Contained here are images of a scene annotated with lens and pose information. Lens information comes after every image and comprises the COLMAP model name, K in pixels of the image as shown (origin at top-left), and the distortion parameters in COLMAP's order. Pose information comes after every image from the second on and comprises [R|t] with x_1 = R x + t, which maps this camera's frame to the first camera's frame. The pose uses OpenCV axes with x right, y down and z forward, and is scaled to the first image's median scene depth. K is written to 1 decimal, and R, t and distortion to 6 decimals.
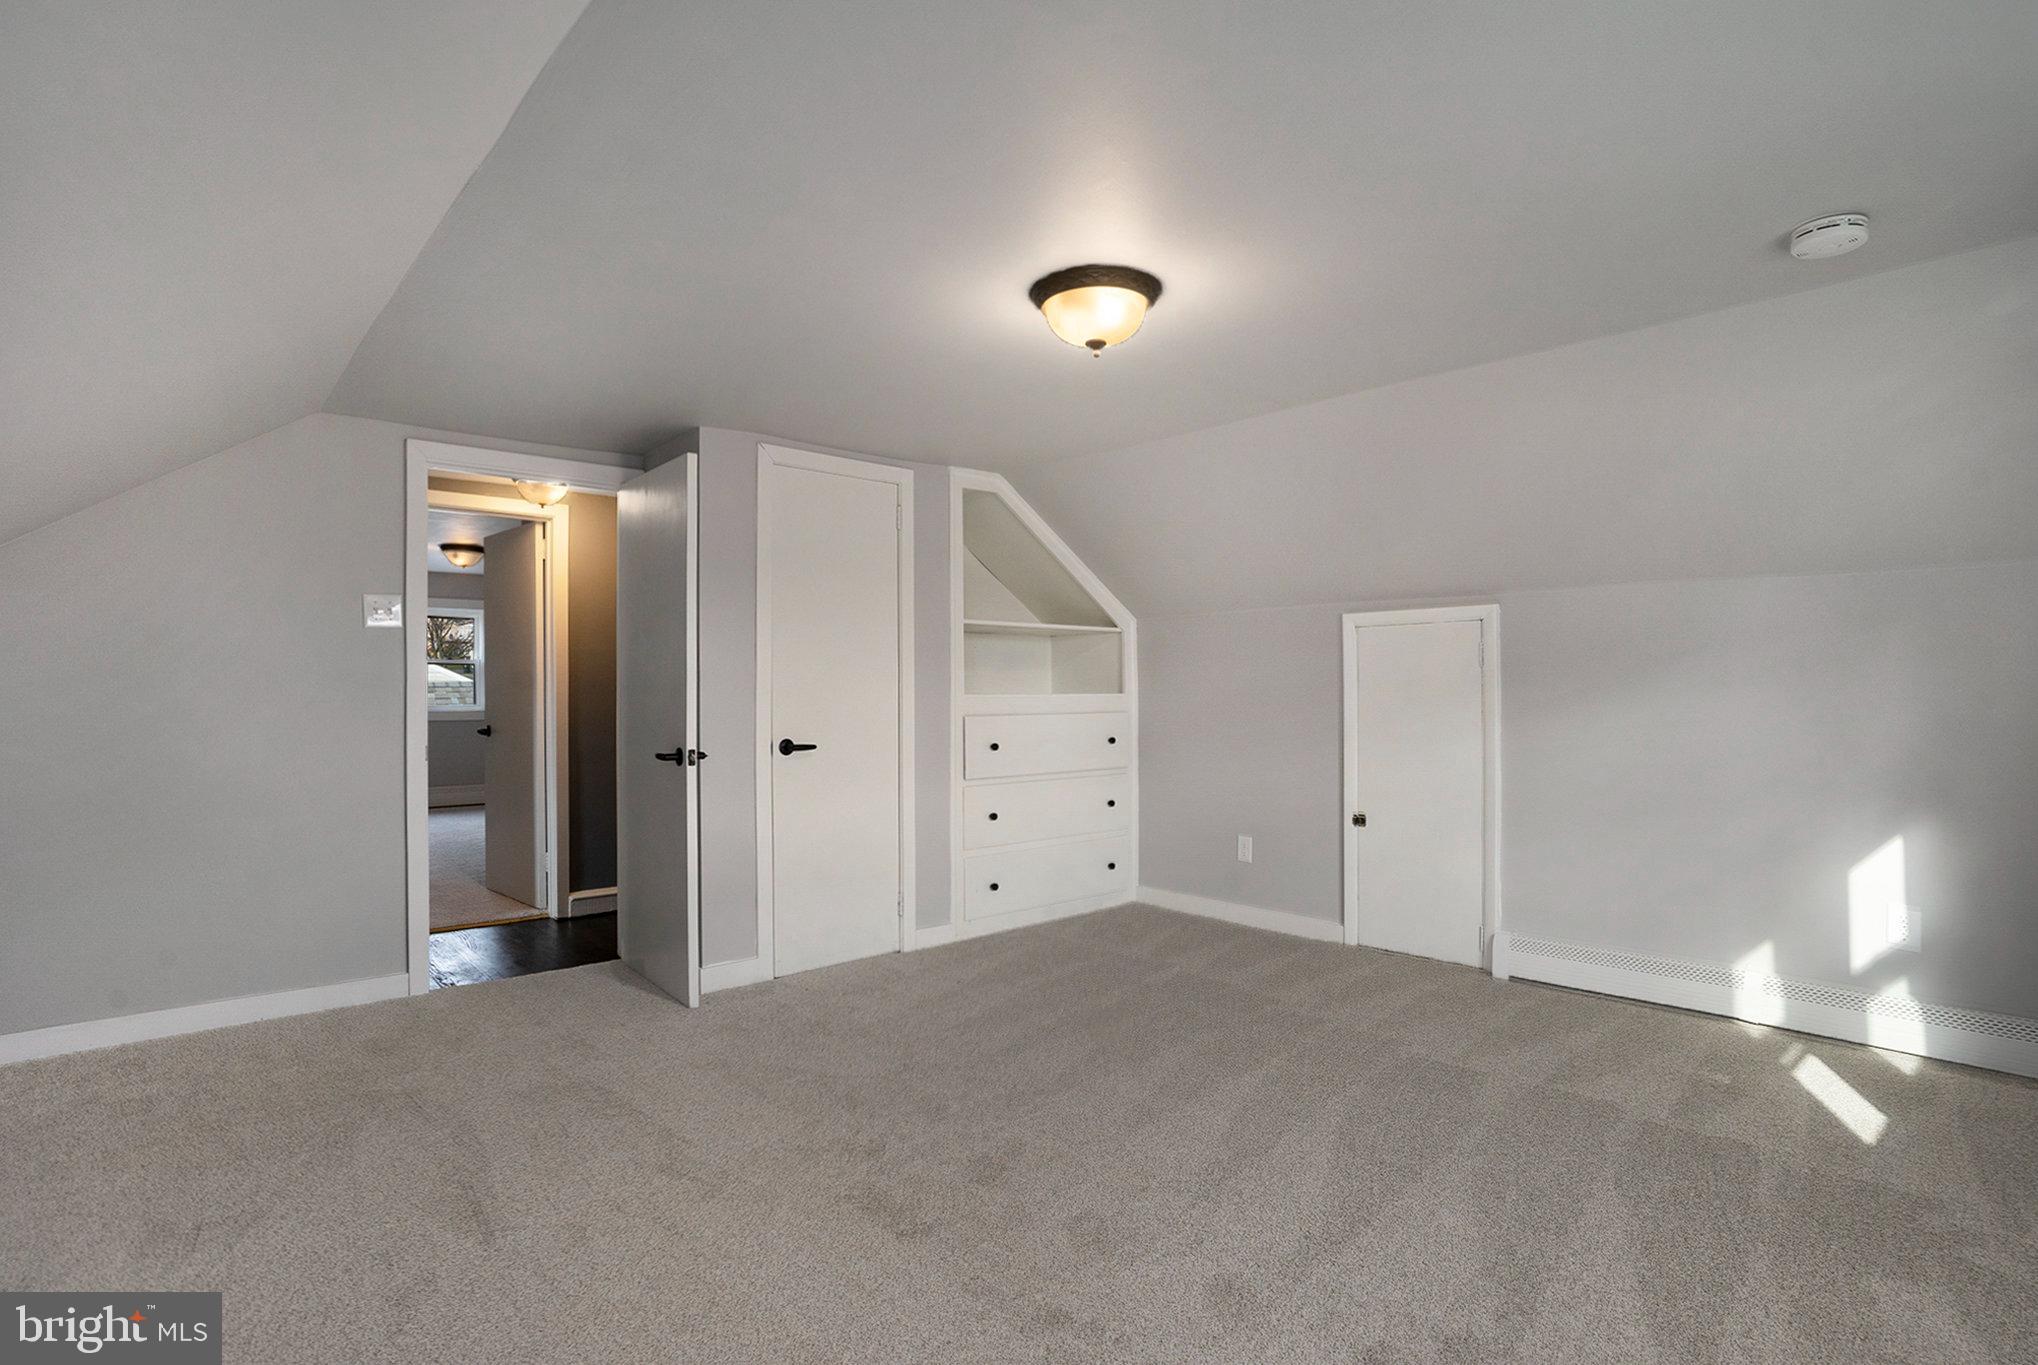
lens RADIAL K [[1028.6, 0, 1064.0], [0, 1028.6, 688.6], [0, 0, 1]] dist [-0.079768, 0.047314]
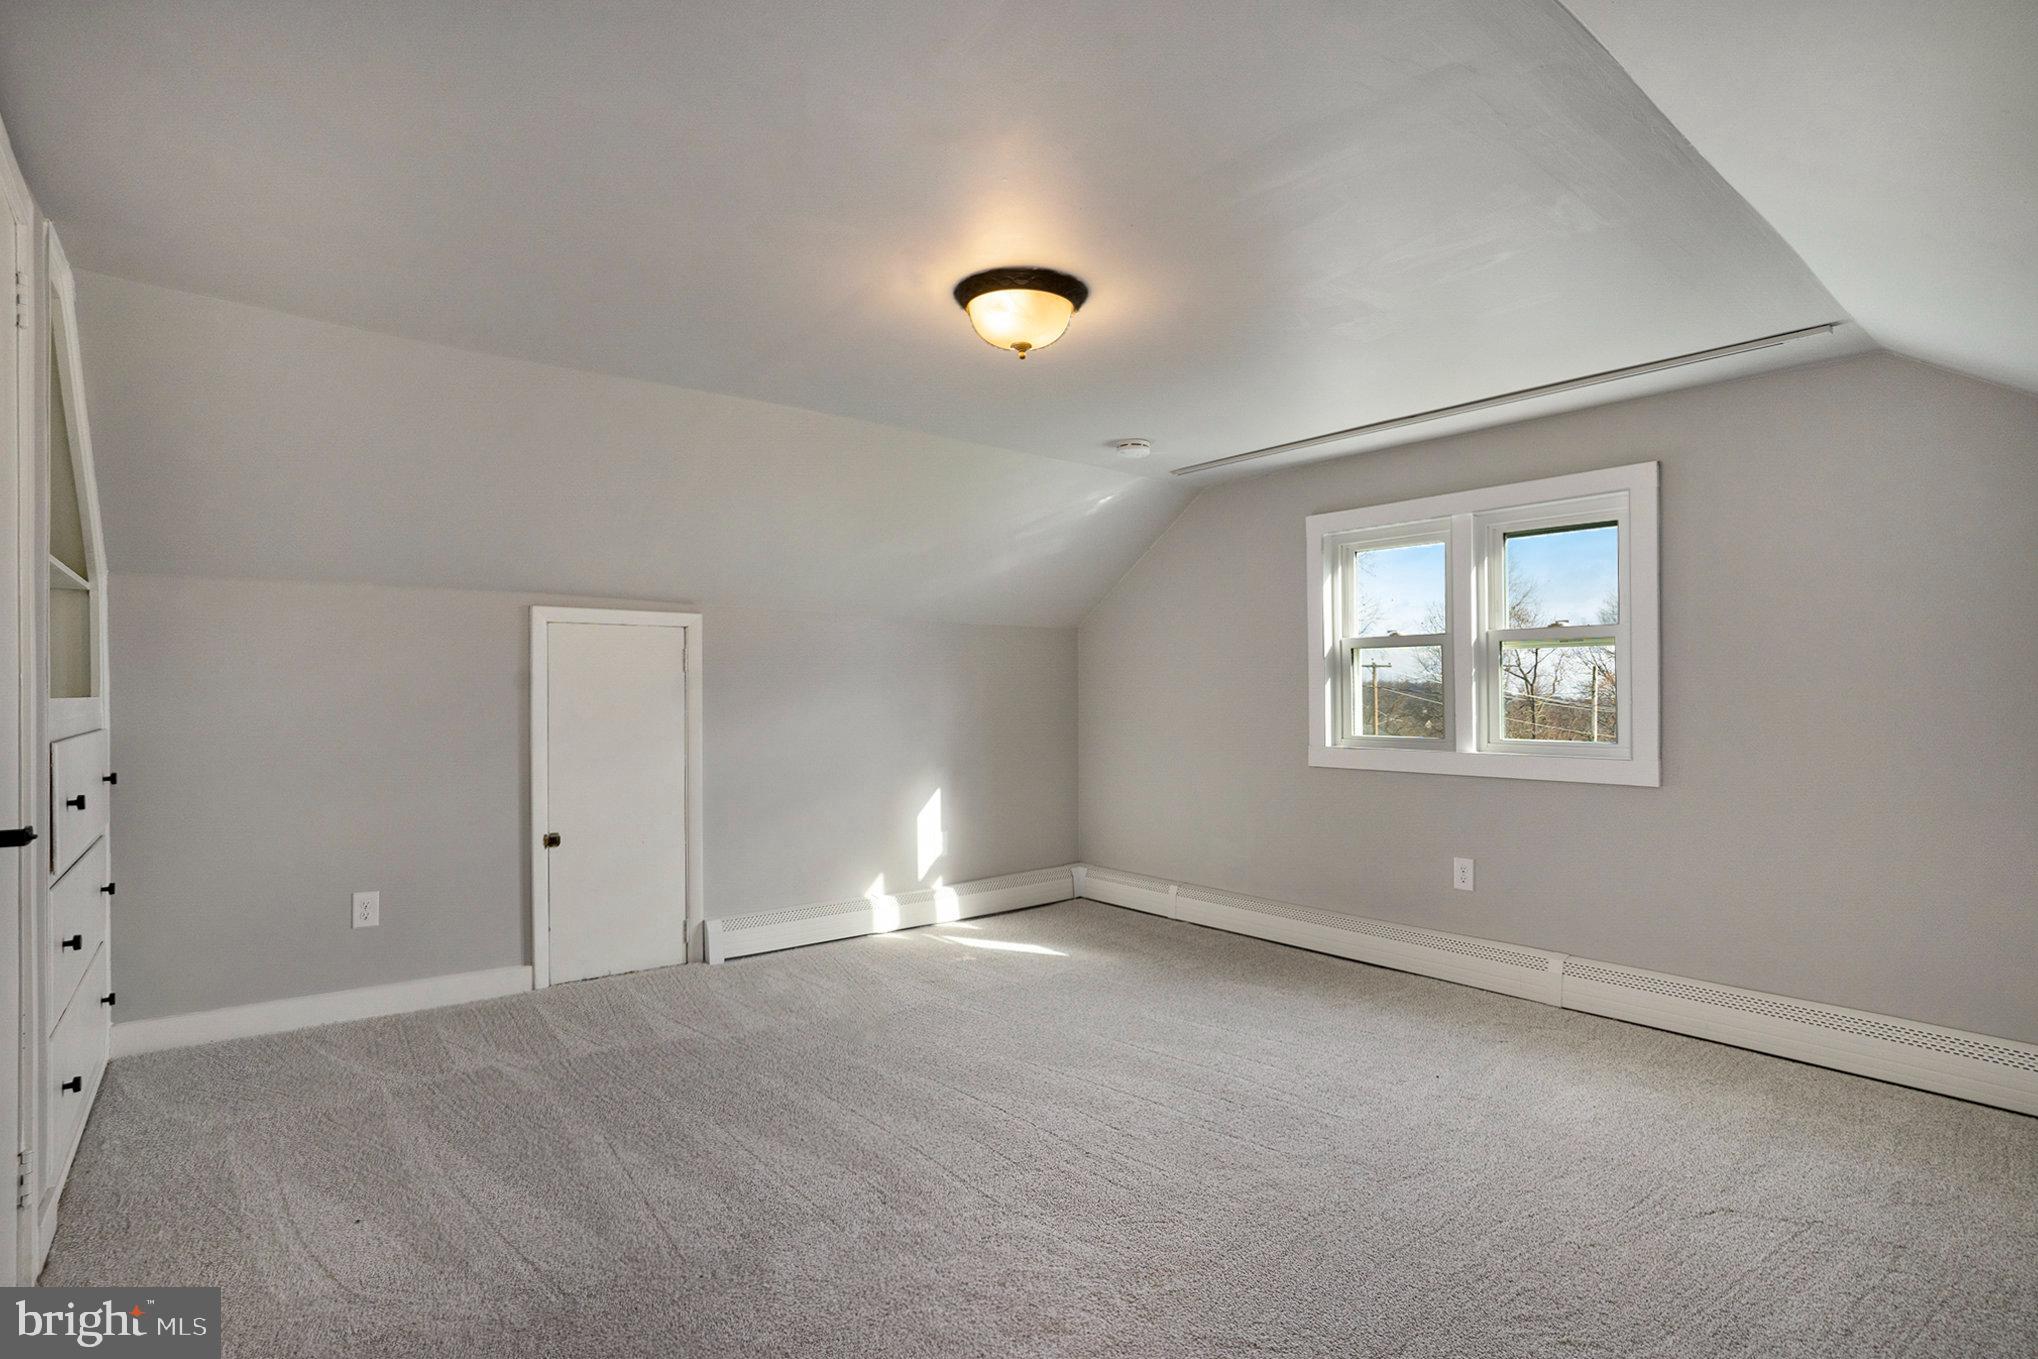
lens RADIAL K [[1002.8, 0, 1041.0], [0, 1002.8, 684.3], [0, 0, 1]] dist [-0.077358, 0.043731]
pose [[0.068020, 0.013328, 0.997595, -0.584316], [-0.006858, 0.999893, -0.012891, 0.001133], [-0.997660, -0.005965, 0.068104, 0.567999]]
